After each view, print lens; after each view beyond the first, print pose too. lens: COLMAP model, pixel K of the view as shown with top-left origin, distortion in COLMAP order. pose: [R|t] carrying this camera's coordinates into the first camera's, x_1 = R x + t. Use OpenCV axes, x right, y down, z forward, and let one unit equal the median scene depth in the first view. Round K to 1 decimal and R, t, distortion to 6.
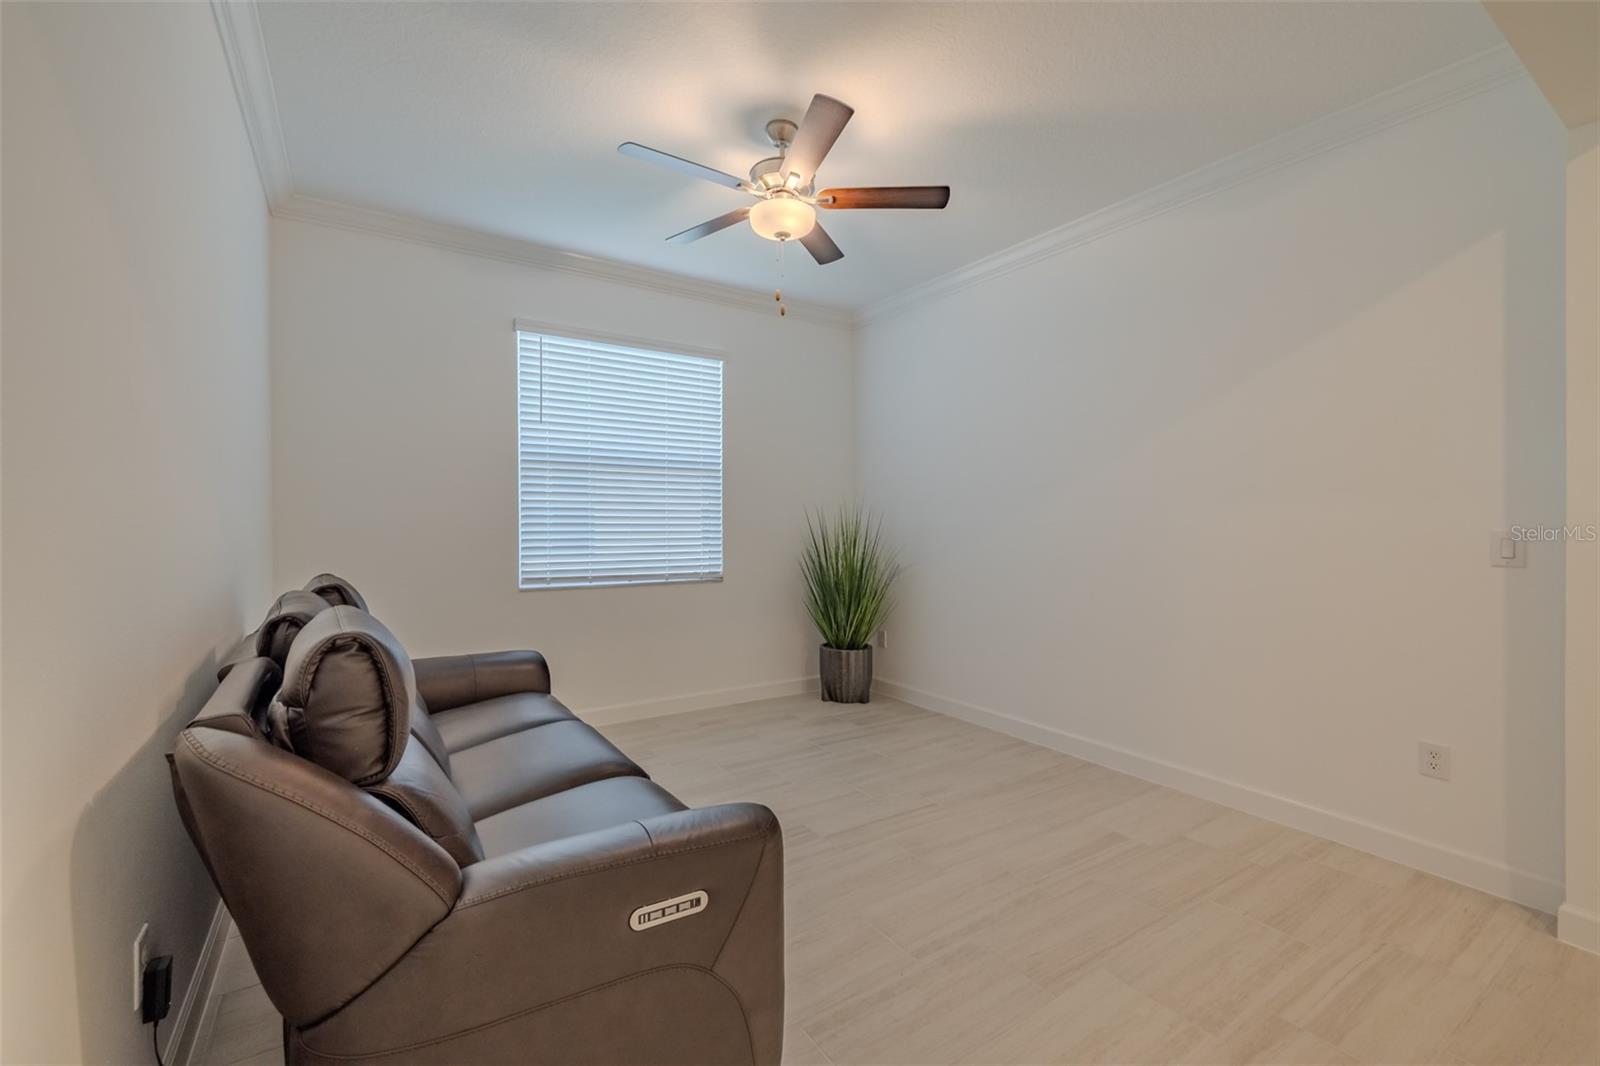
lens RADIAL K [[678.2, 0, 799.6], [0, 678.2, 520.2], [0, 0, 1]] dist [0.000673, 0.000135]
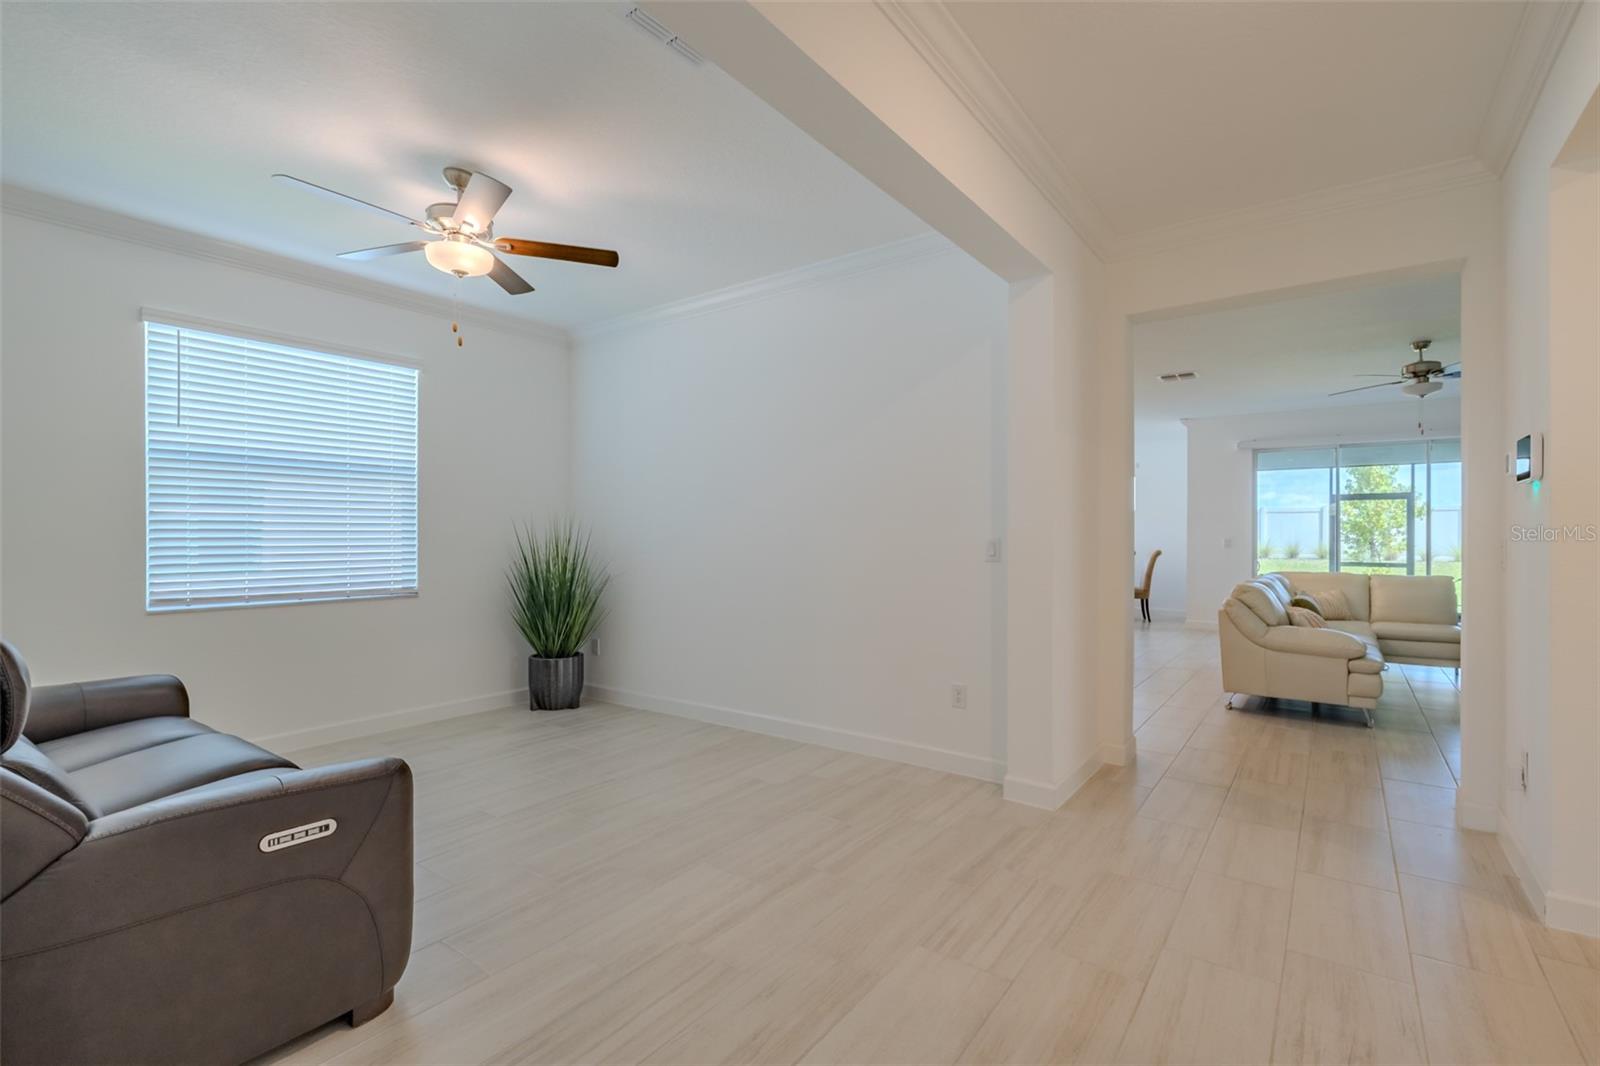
lens RADIAL K [[714.8, 0, 847.3], [0, 714.8, 527.3], [0, 0, 1]] dist [0.000449, -0.000162]
pose [[0.926919, -0.001001, 0.375260, 0.085073], [0.004081, 0.999964, -0.007414, 0.001000], [-0.375239, 0.008403, 0.926890, -0.210613]]
